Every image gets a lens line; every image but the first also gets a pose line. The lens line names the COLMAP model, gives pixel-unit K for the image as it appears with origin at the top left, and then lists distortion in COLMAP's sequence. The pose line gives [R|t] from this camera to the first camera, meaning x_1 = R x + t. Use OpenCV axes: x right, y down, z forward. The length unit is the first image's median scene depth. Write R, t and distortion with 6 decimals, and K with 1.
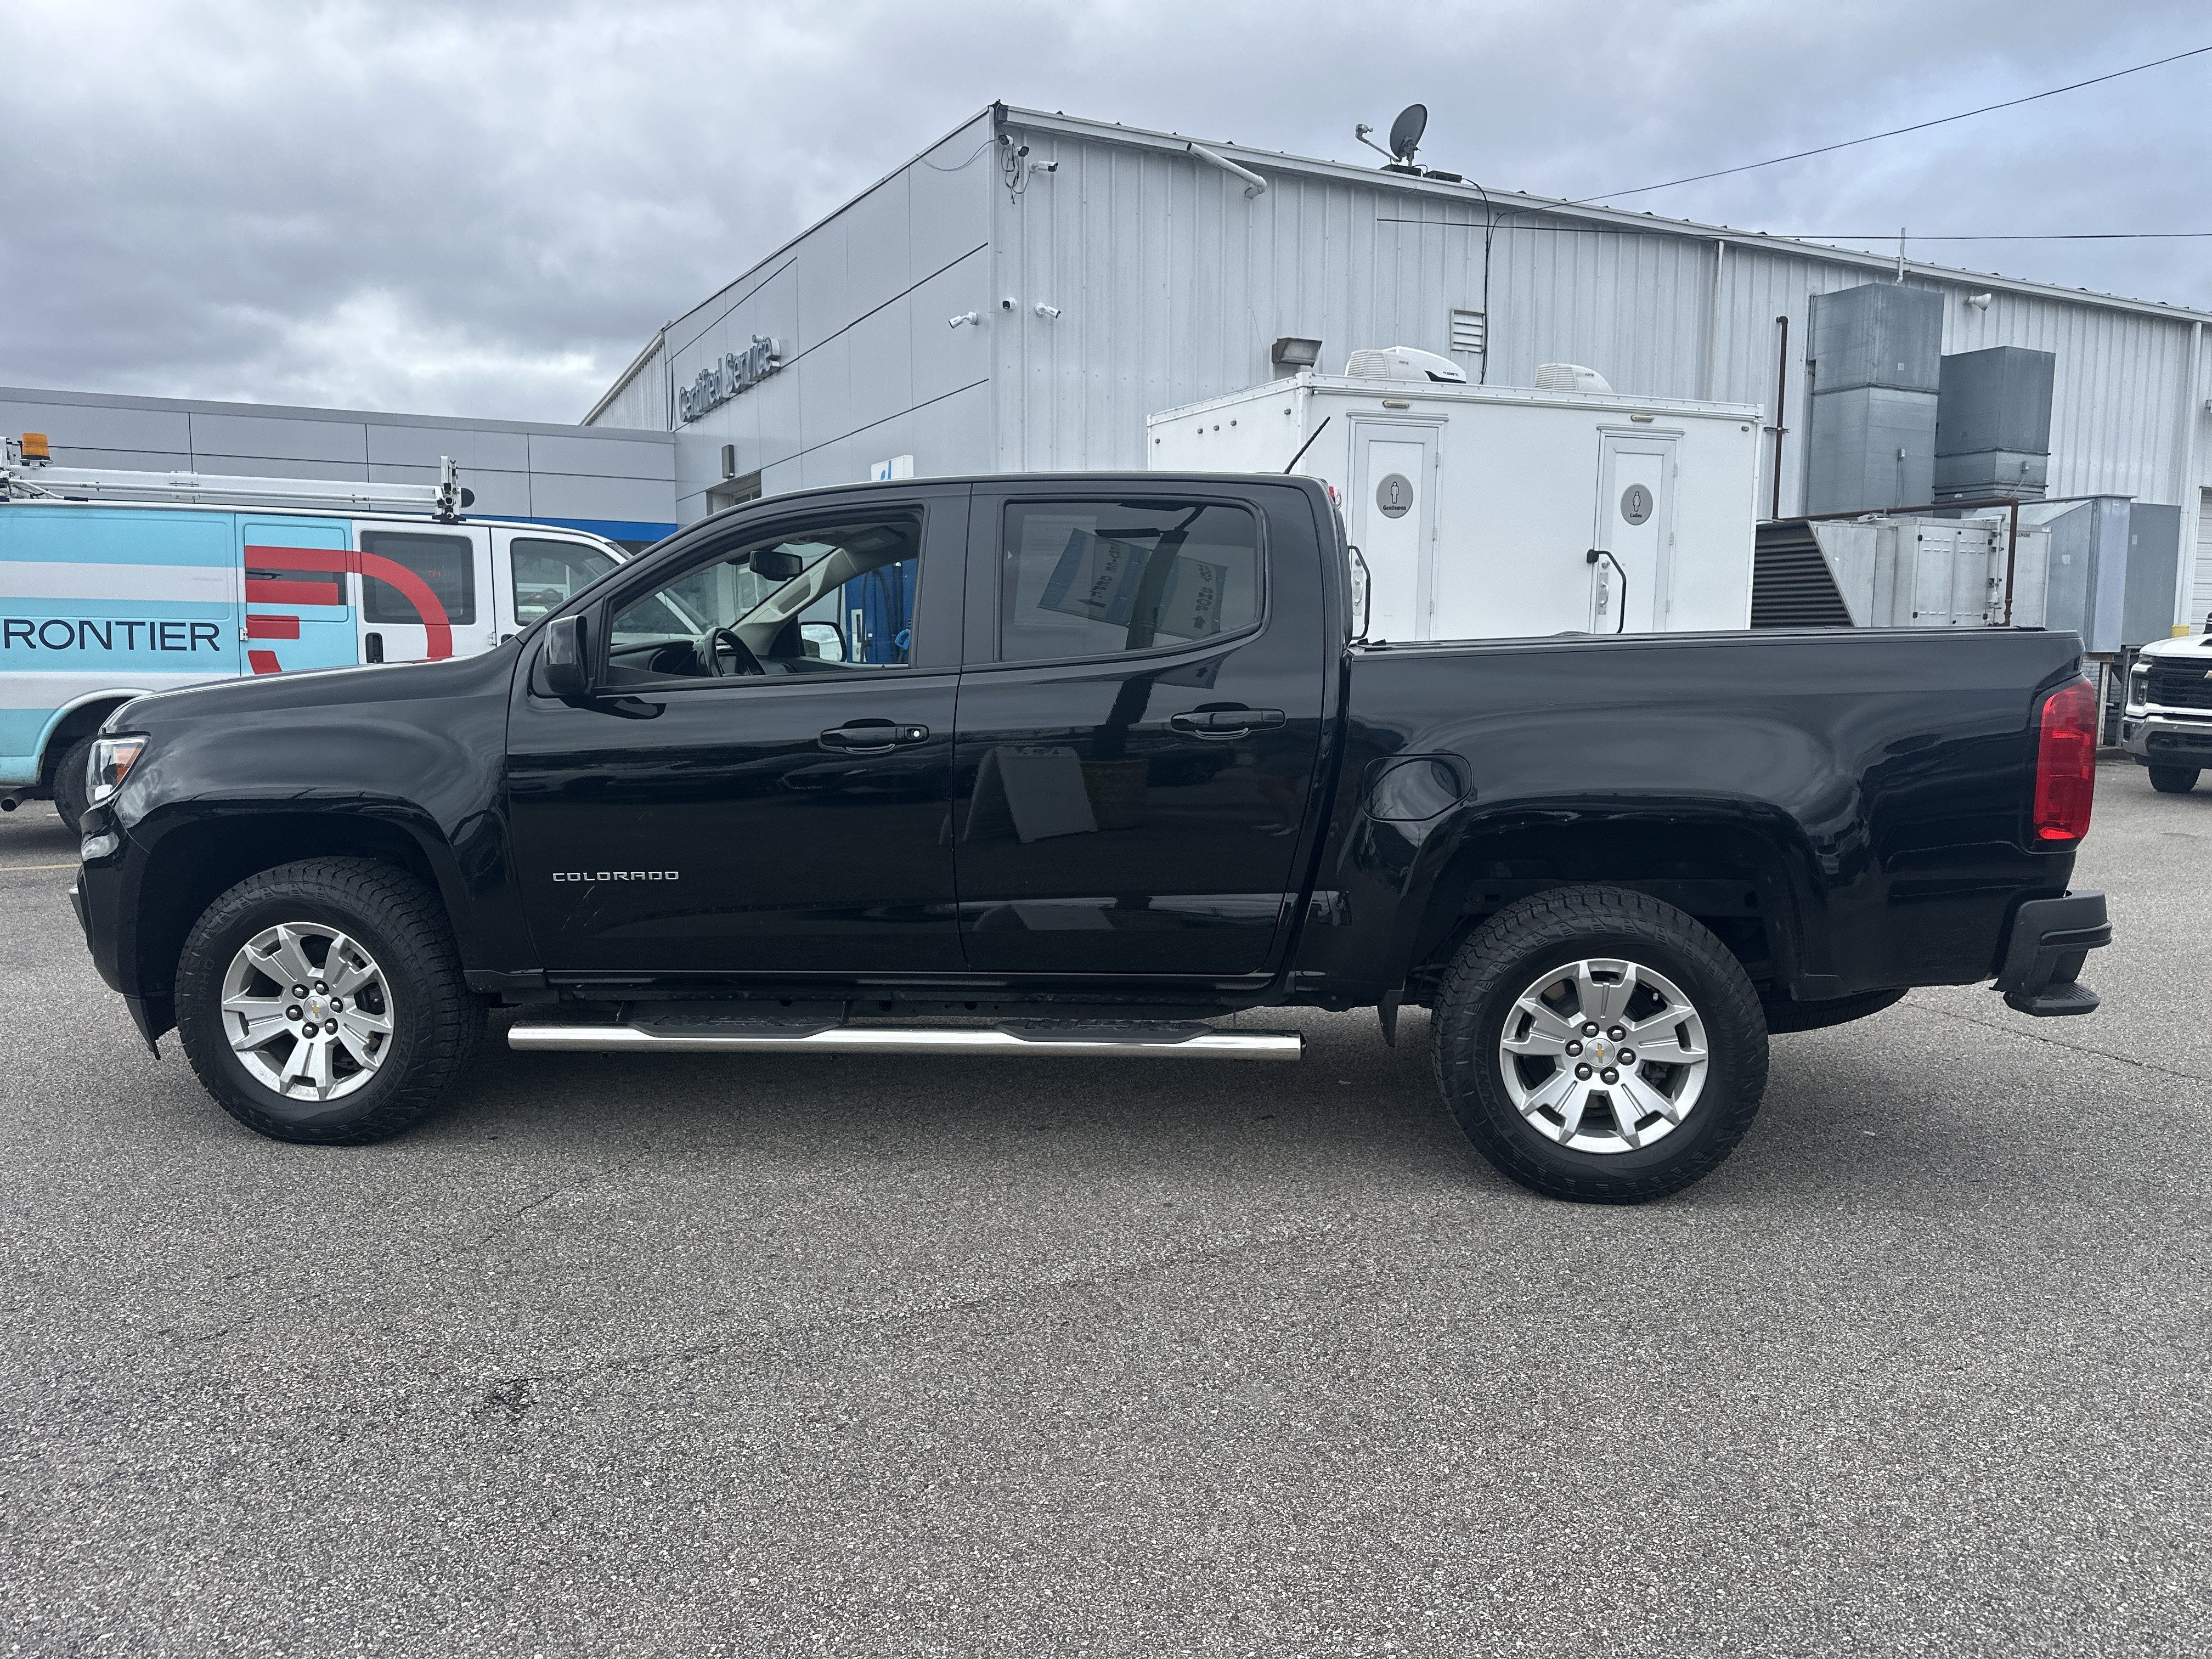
lens RADIAL K [[1566.9, 0, 1106.0], [0, 1566.9, 829.5], [0, 0, 1]] dist [0.042374, -0.038883]
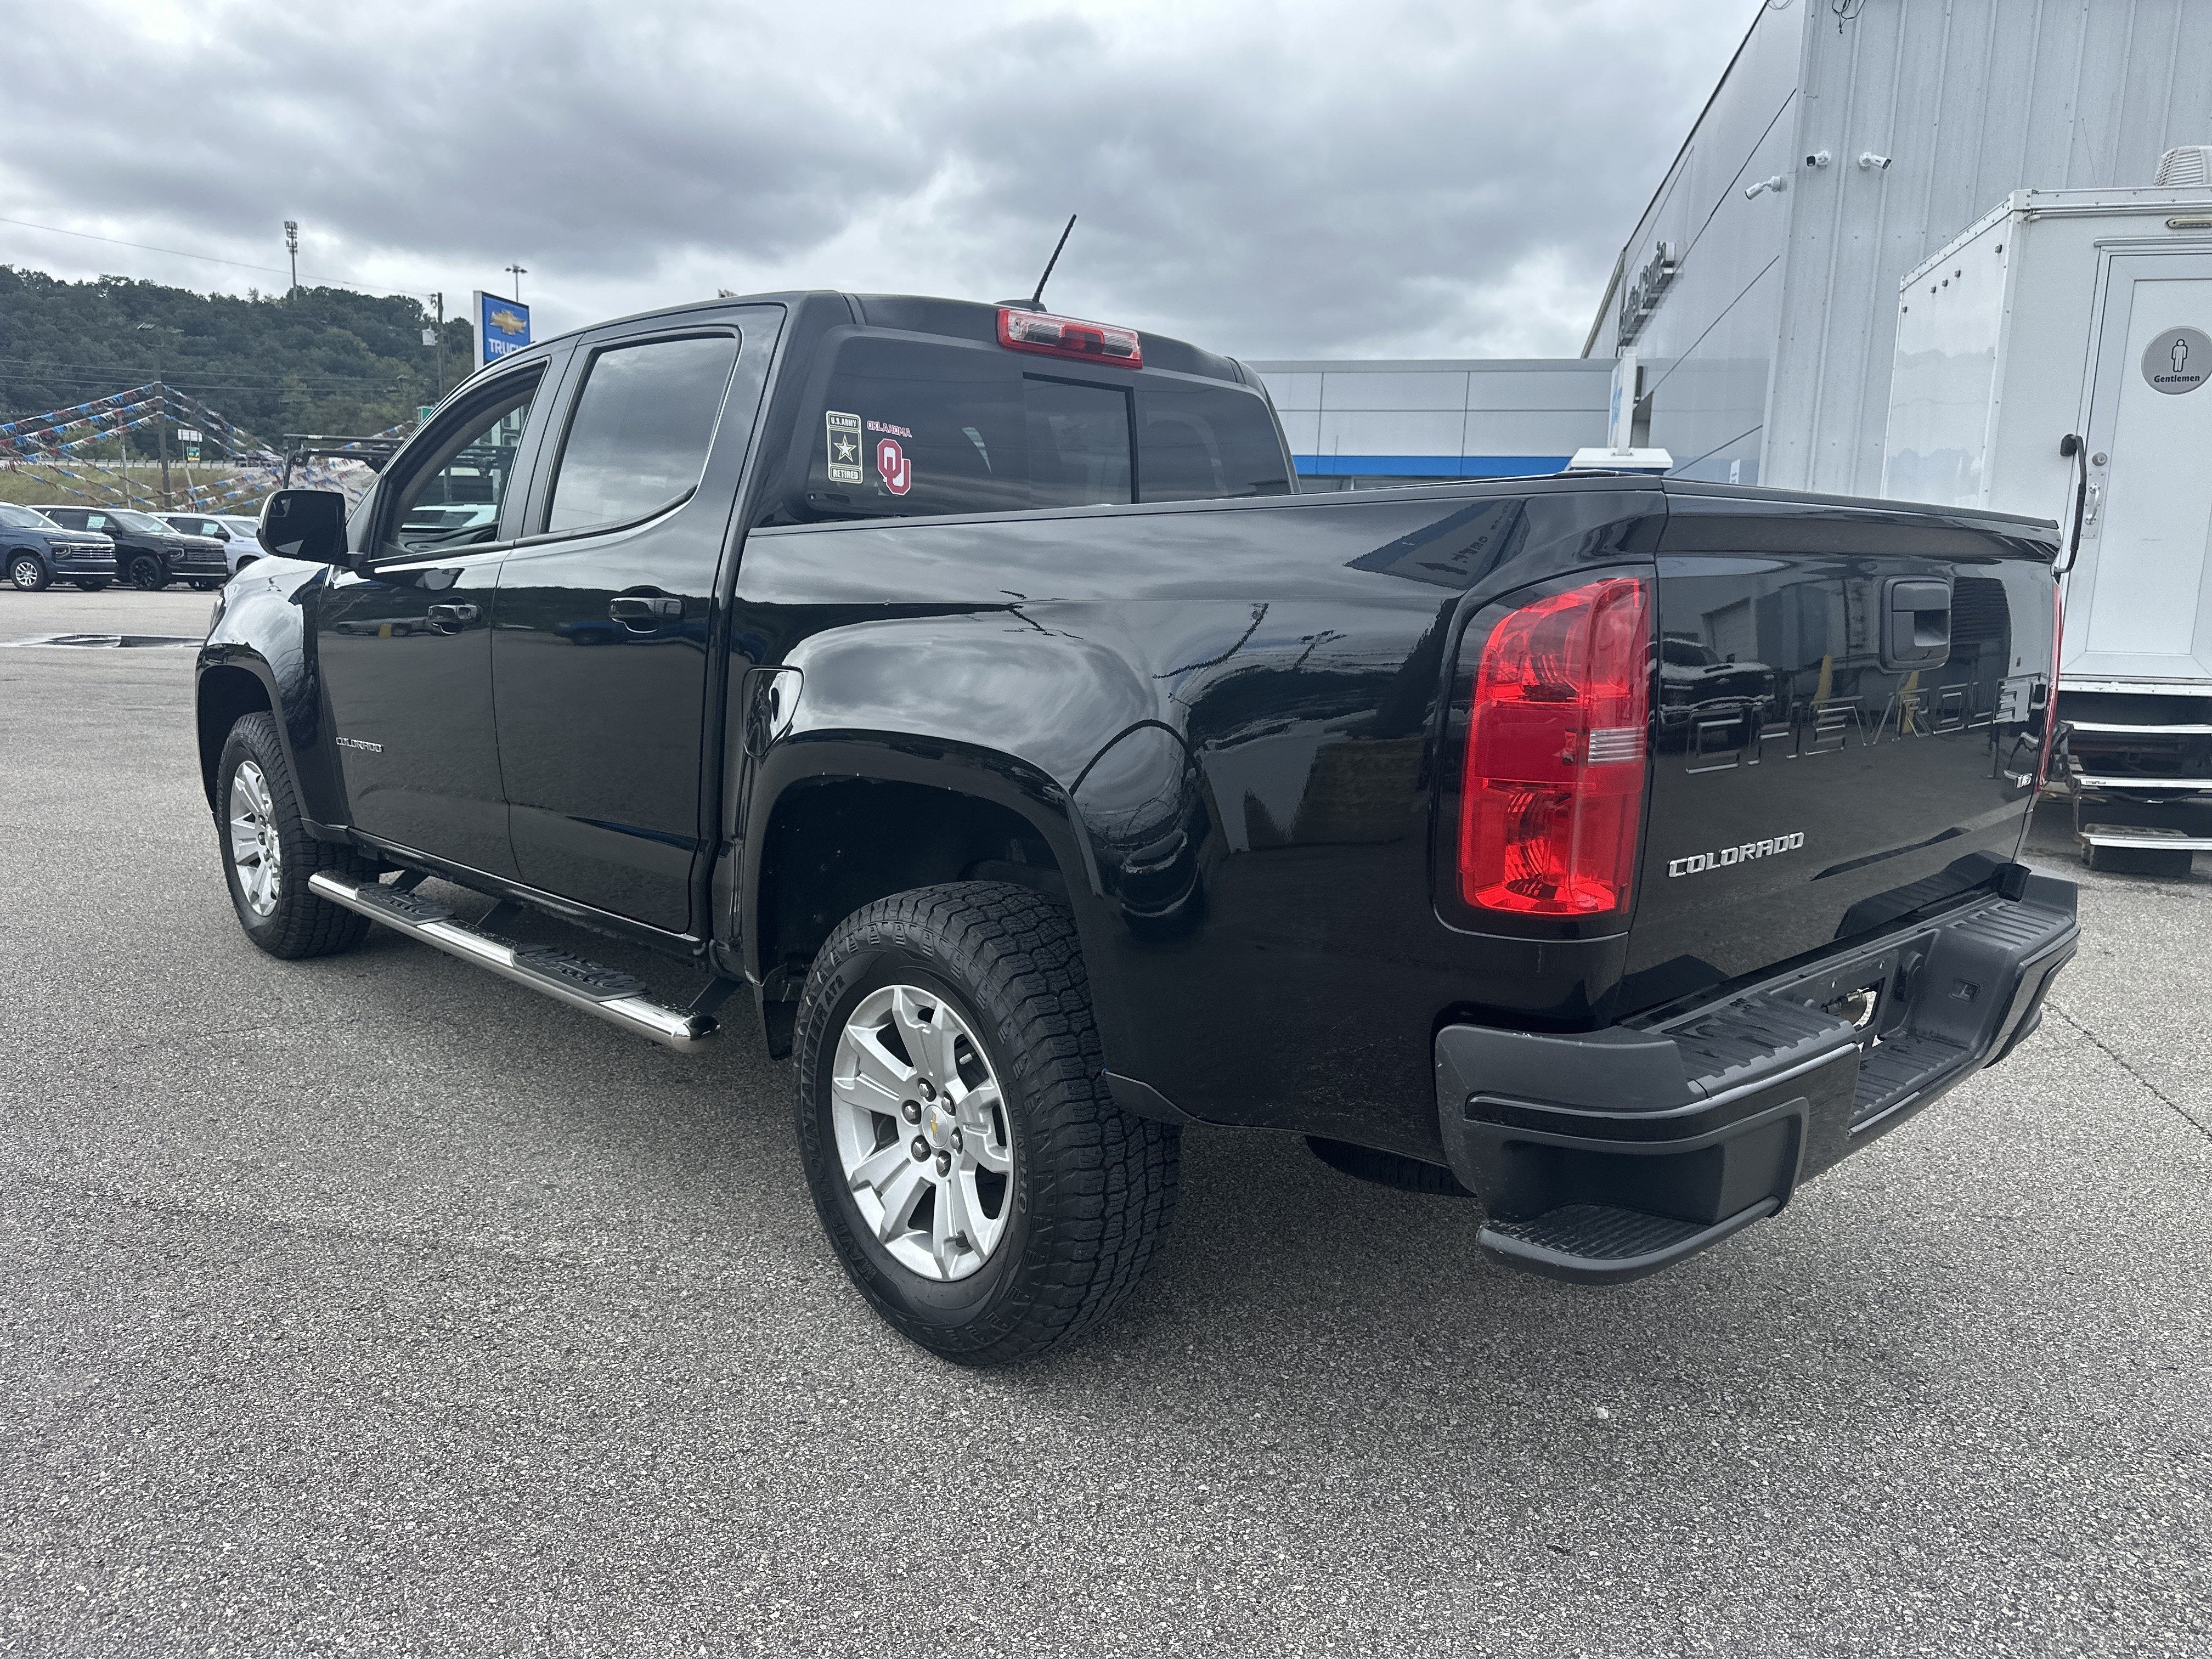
lens RADIAL K [[1566.9, 0, 1106.0], [0, 1566.9, 829.5], [0, 0, 1]] dist [0.042374, -0.038883]
pose [[0.775604, 0.119160, -0.619871, 0.673717], [-0.098398, 0.992839, 0.067739, -0.032677], [0.623504, 0.008455, 0.781775, 0.452001]]
